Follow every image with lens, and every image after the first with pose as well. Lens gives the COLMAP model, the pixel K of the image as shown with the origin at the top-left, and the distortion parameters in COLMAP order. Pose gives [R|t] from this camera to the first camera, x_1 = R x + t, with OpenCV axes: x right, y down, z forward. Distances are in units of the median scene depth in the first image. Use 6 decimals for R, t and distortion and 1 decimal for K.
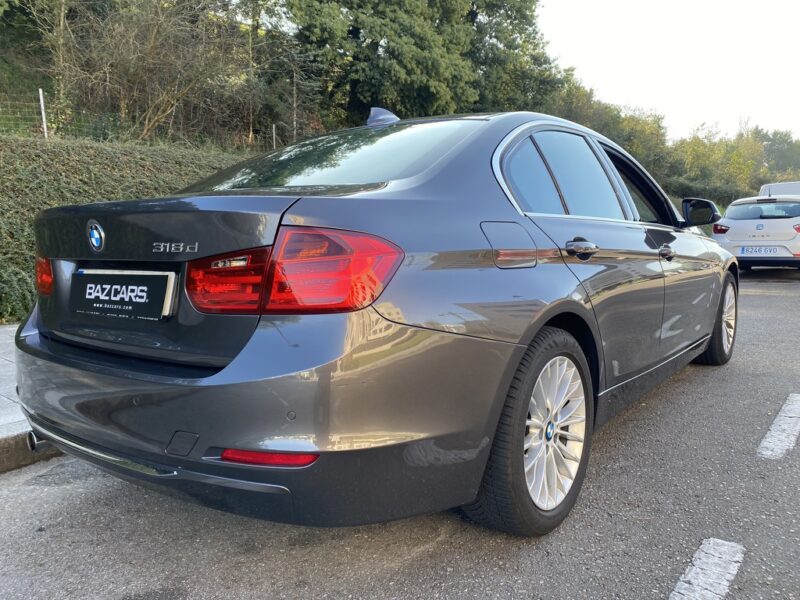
lens RADIAL K [[617.9, 0, 397.3], [0, 617.9, 291.7], [0, 0, 1]] dist [0.064595, -0.003371]
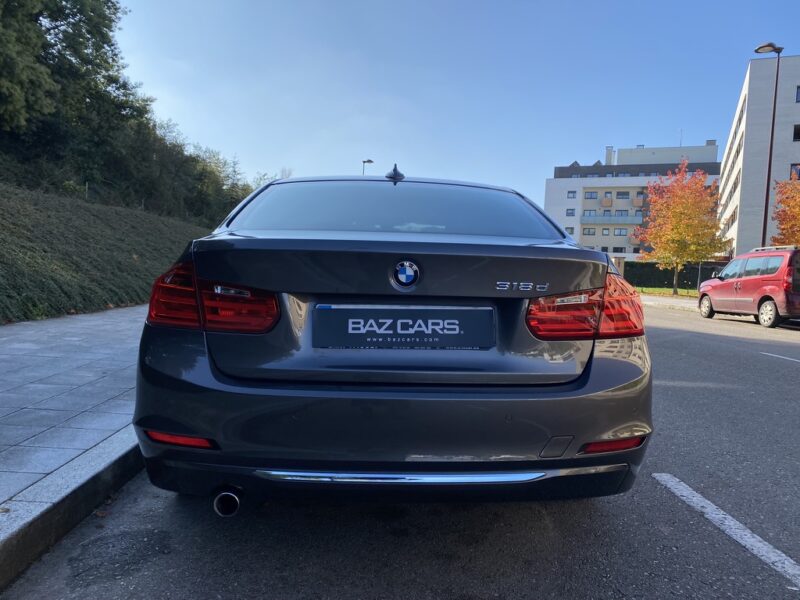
lens RADIAL K [[627.6, 0, 400.0], [0, 627.6, 300.0], [0, 0, 1]] dist [0.019610, 0.008602]
pose [[0.767717, 0.006141, 0.640760, -1.096375], [0.021997, 0.999112, -0.035930, -0.004985], [-0.640411, 0.041679, 0.766900, 0.190498]]
